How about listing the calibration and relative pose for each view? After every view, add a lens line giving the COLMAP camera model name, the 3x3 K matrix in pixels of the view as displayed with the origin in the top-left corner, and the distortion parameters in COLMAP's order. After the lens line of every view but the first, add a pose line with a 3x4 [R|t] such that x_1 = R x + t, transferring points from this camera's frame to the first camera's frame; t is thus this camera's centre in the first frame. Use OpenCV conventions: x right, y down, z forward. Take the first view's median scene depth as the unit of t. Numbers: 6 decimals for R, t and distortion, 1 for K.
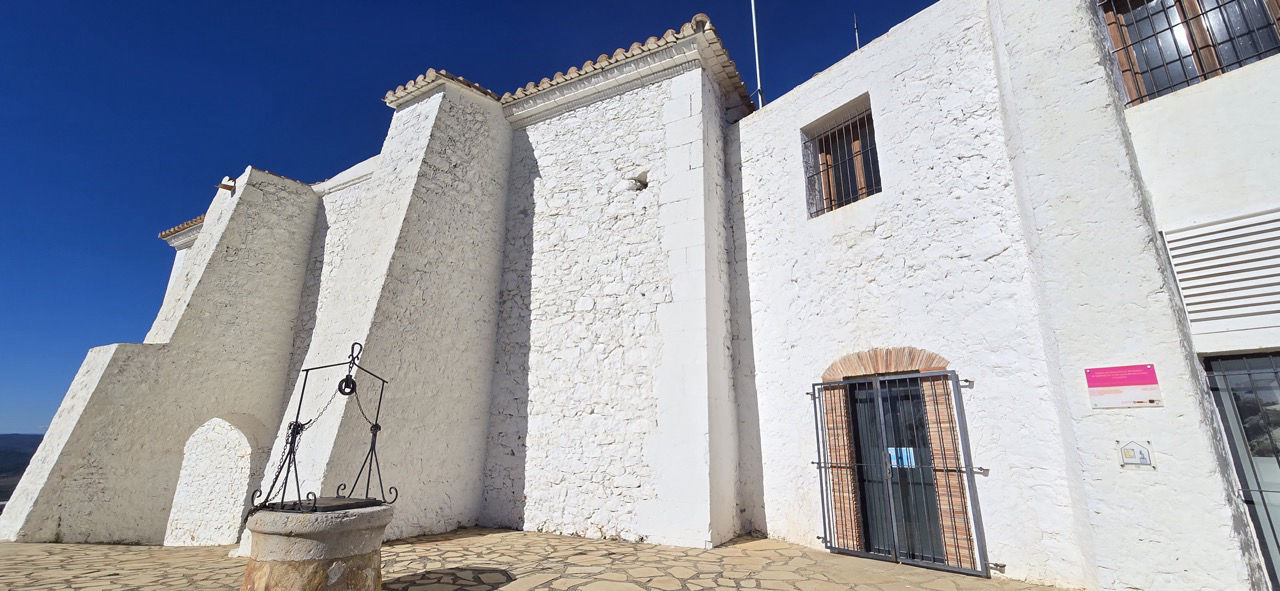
lens RADIAL K [[521.4, 0, 637.7], [0, 521.4, 295.1], [0, 0, 1]] dist [-0.001201, 0.000755]
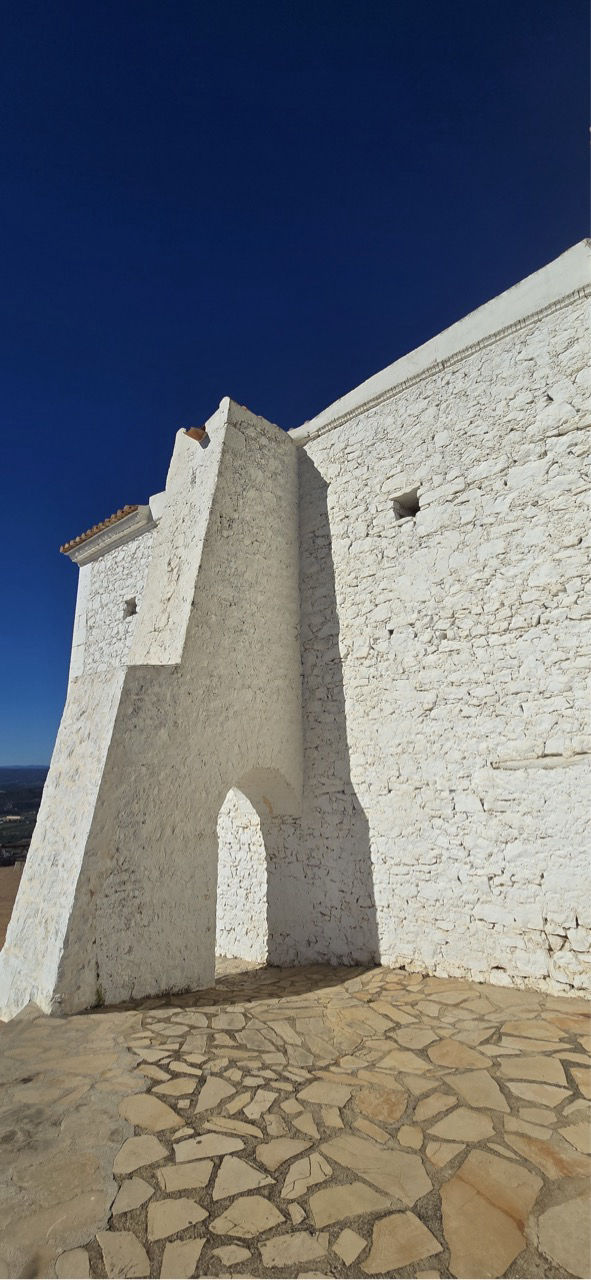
lens RADIAL K [[521.4, 0, 300.6], [0, 521.4, 637.2], [0, 0, 1]] dist [-0.001201, 0.000755]
pose [[0.976755, -0.071036, -0.202248, -0.575107], [0.077519, 0.996695, 0.024307, 0.051825], [0.199852, -0.039420, 0.979033, 0.378754]]
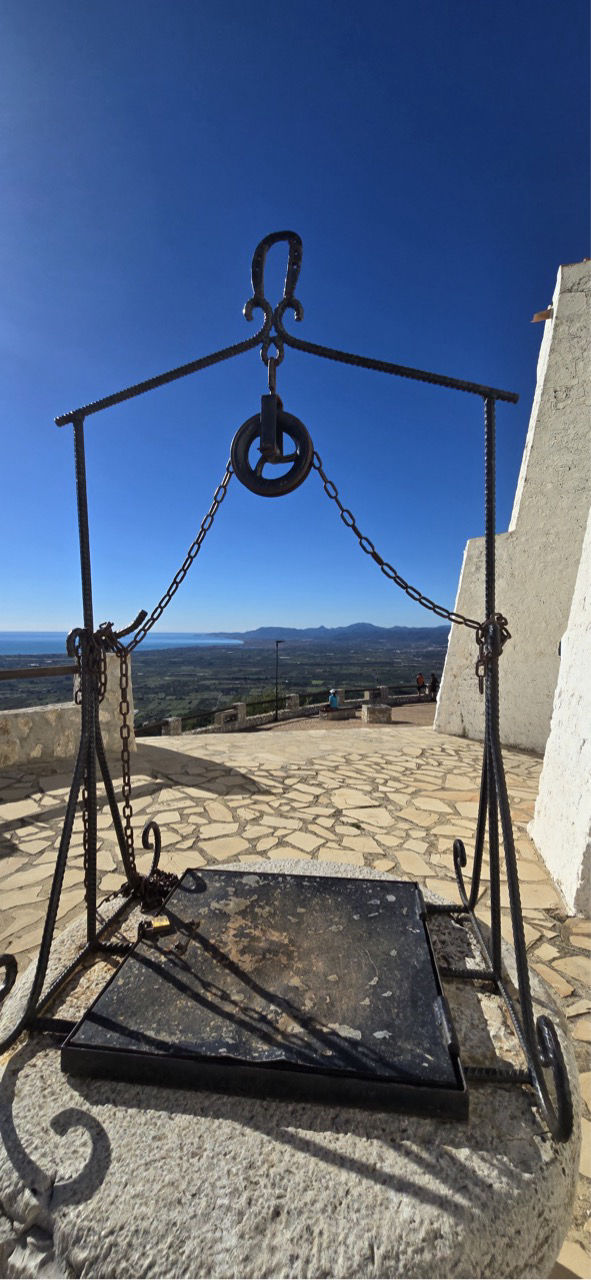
lens RADIAL K [[521.4, 0, 295.9], [0, 521.4, 638.7], [0, 0, 1]] dist [-0.001201, 0.000755]
pose [[0.229166, 0.005419, -0.973372, -0.147051], [0.266879, 0.961315, 0.068184, 0.099698], [0.936087, -0.275398, 0.218855, 0.398094]]
